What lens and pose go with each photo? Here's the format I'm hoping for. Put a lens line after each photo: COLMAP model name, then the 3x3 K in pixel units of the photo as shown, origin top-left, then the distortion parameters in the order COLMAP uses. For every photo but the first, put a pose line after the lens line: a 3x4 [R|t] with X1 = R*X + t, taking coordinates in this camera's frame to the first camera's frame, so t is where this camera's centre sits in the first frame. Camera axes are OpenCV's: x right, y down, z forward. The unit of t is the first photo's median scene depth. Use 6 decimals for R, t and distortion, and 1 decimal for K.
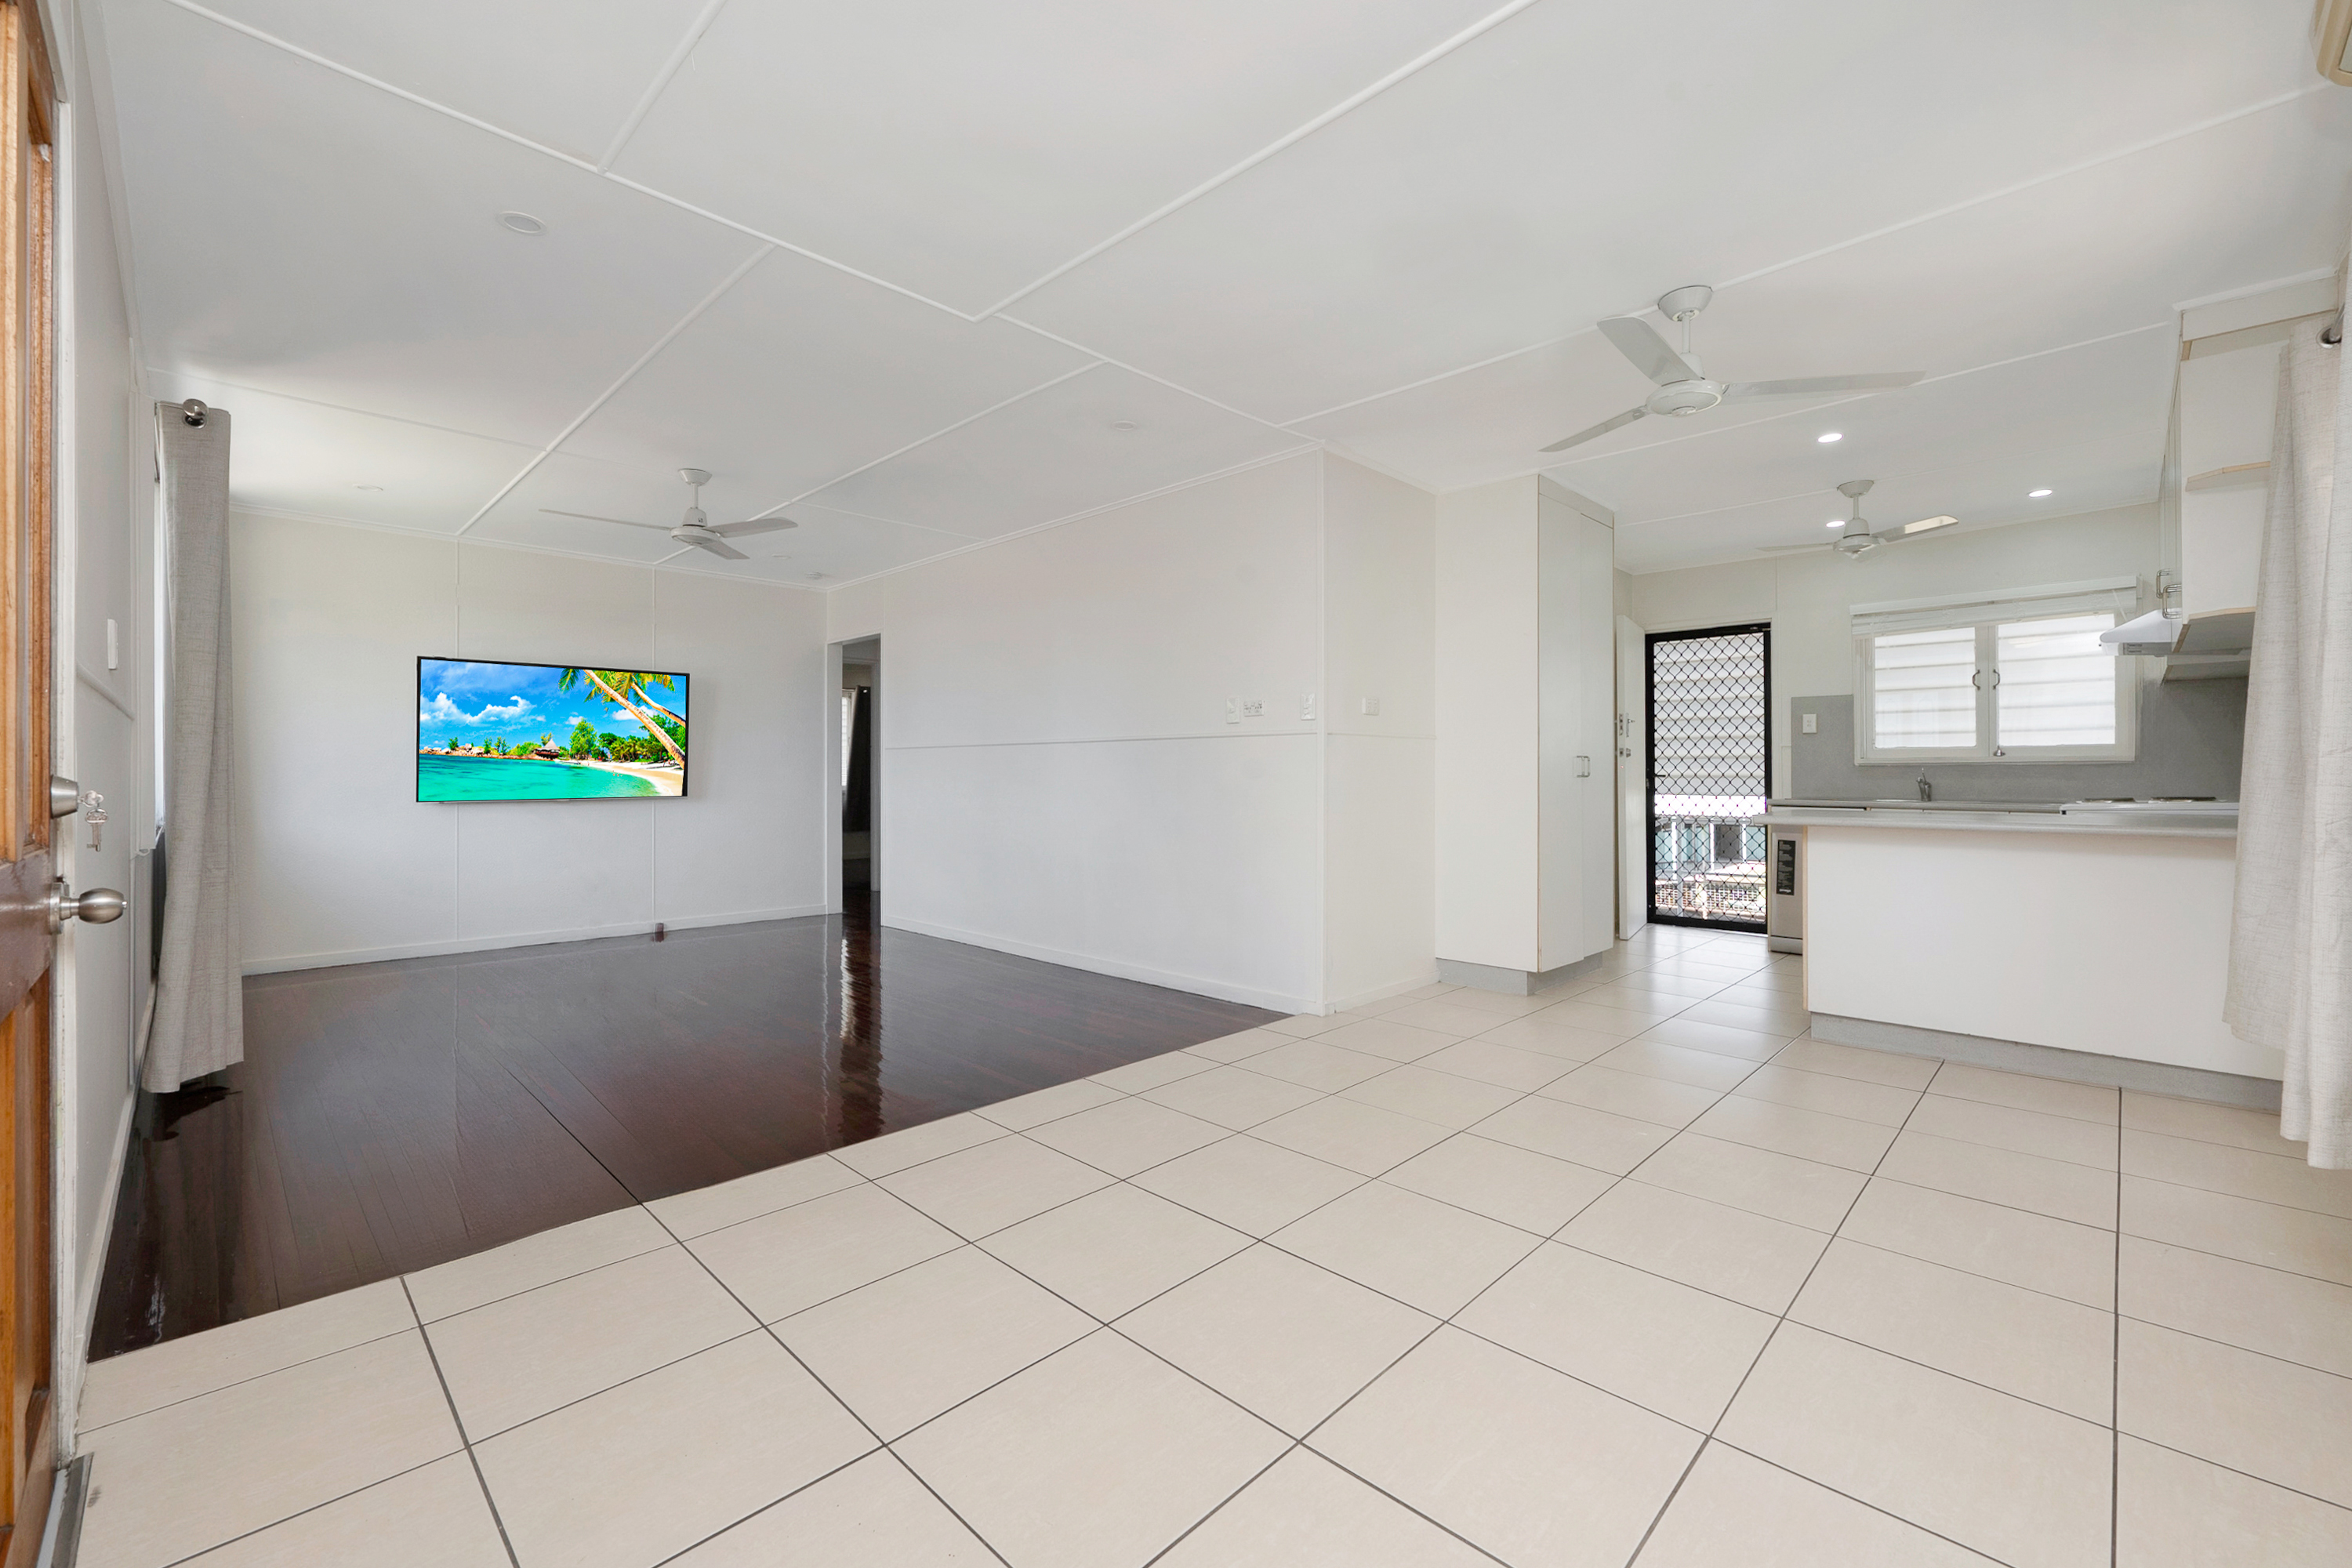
lens RADIAL K [[957.8, 0, 1178.2], [0, 957.8, 777.3], [0, 0, 1]] dist [0.000226, 0.001057]
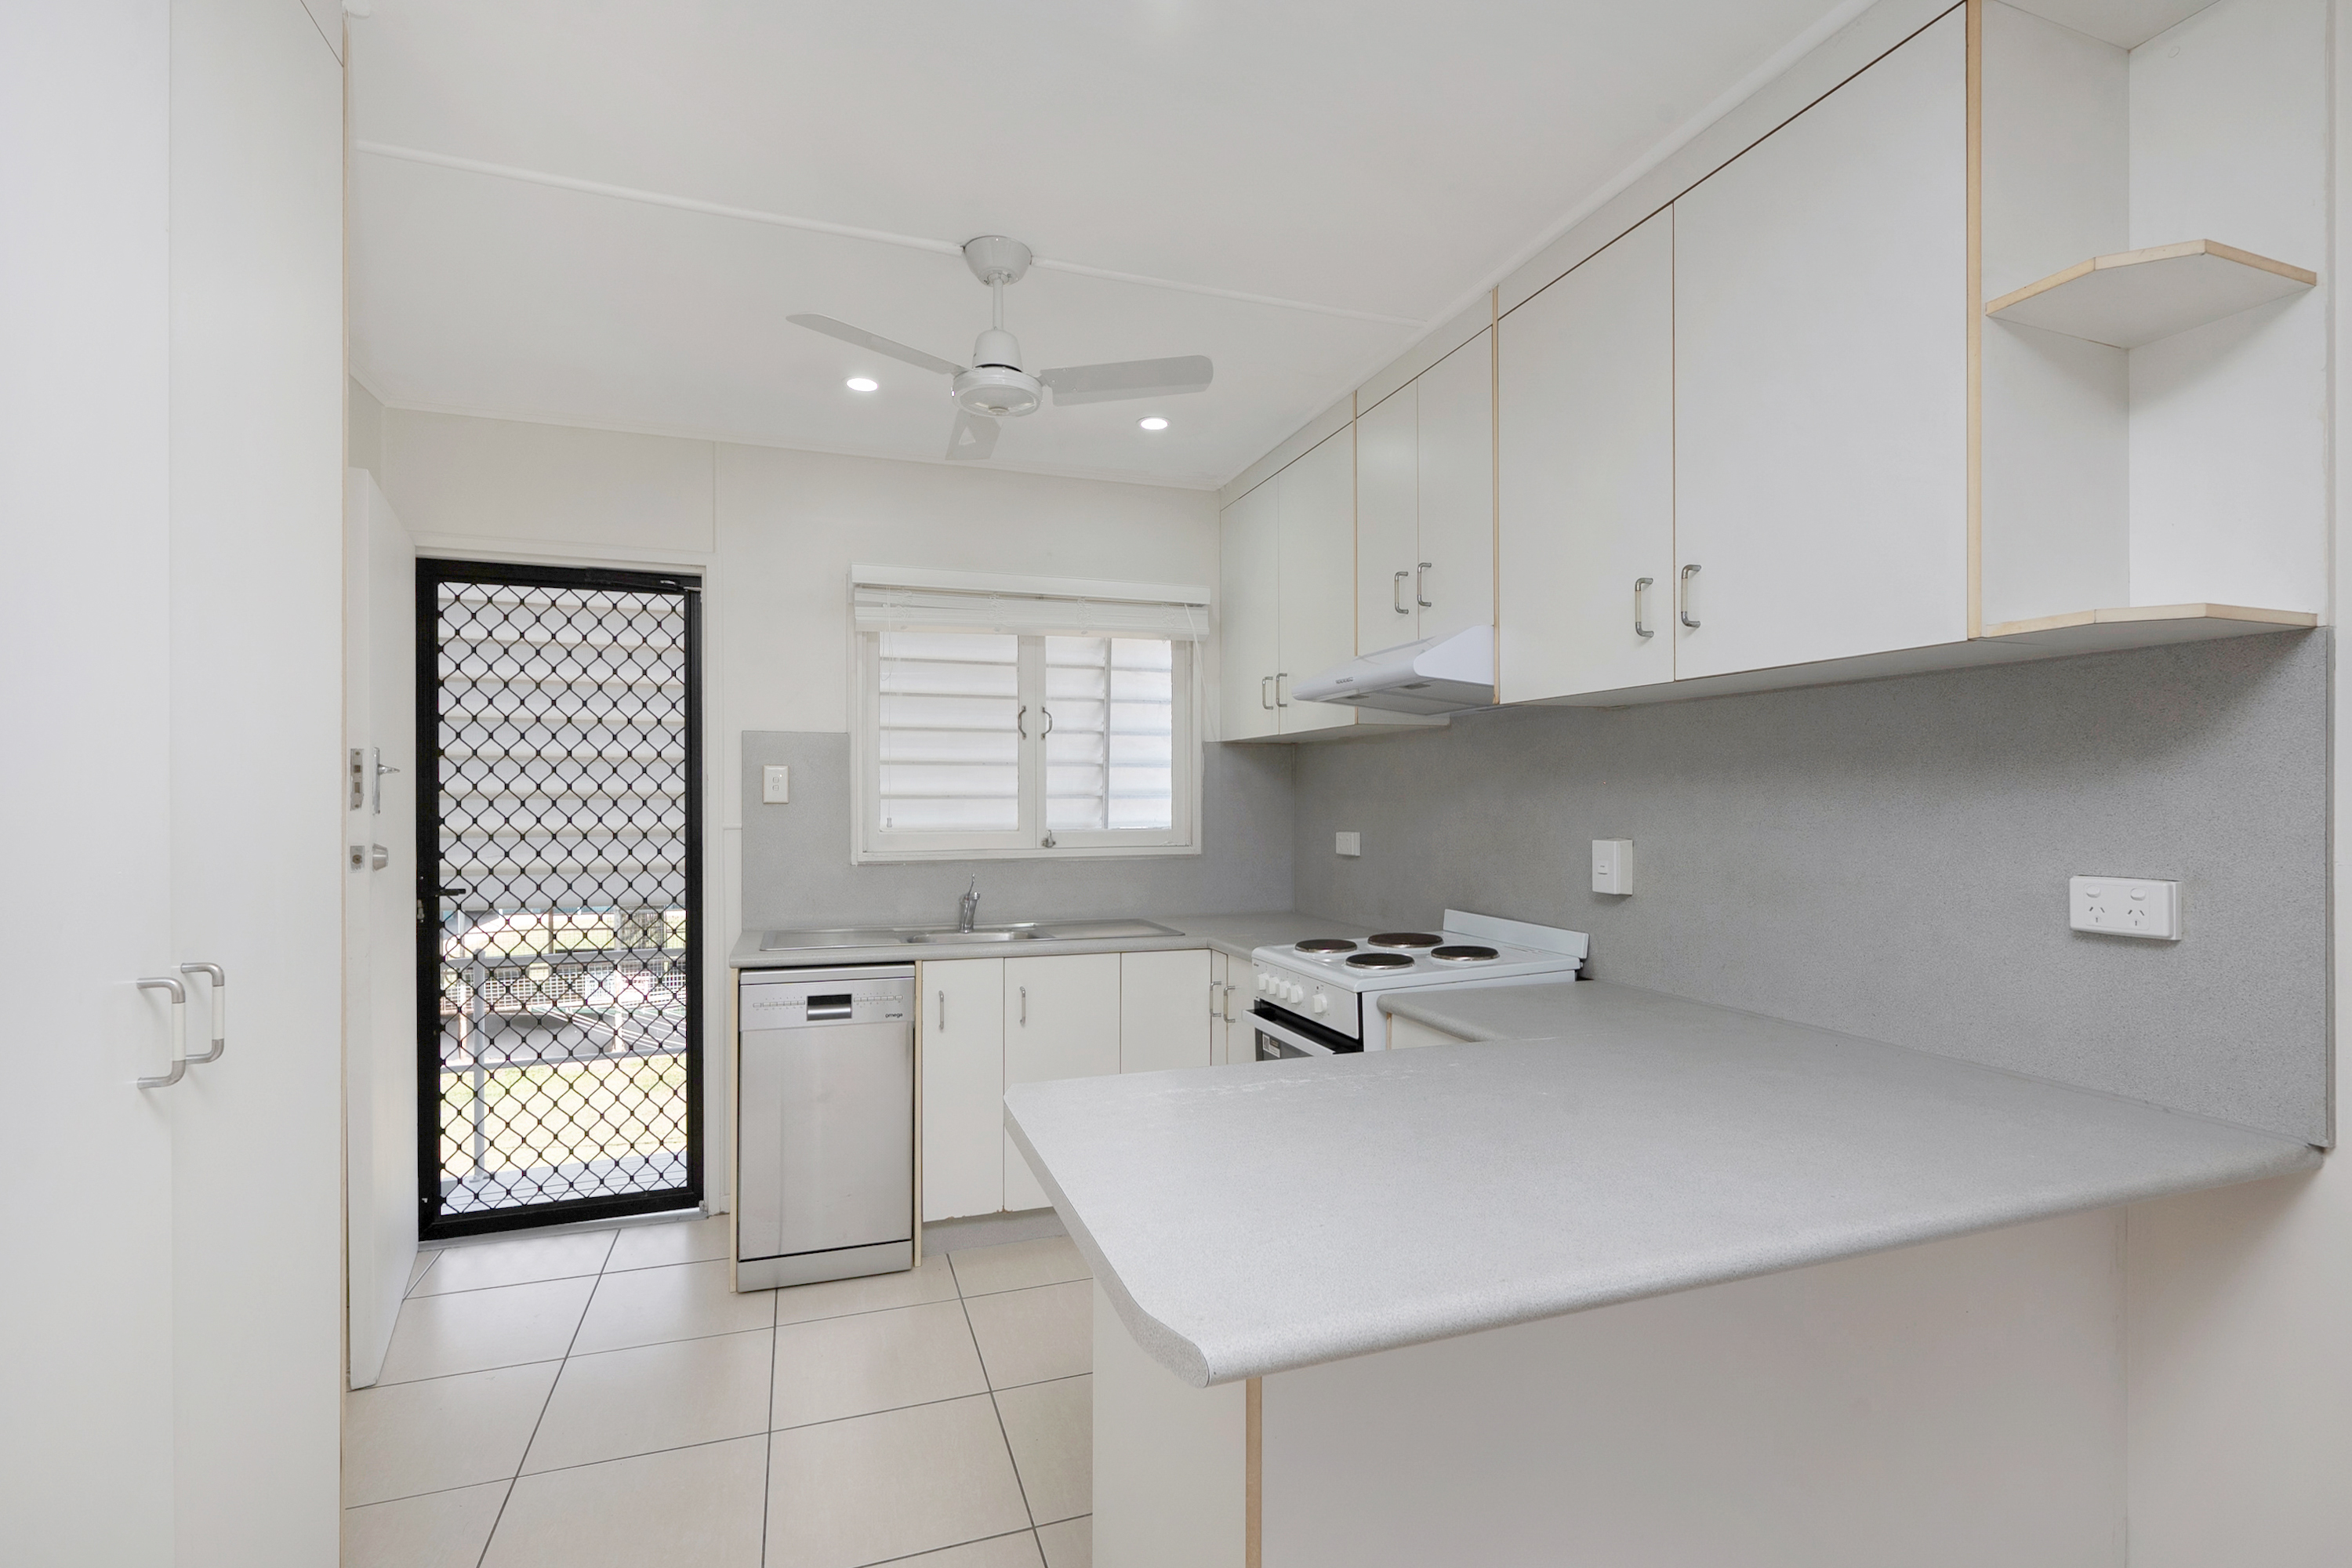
lens RADIAL K [[1024.7, 0, 1174.3], [0, 1024.7, 787.0], [0, 0, 1]] dist [-0.000290, -0.000178]
pose [[0.440250, 0.002915, 0.897871, 0.248411], [0.000672, 0.999993, -0.003576, -0.050151], [-0.897875, 0.002178, 0.440245, 0.541340]]
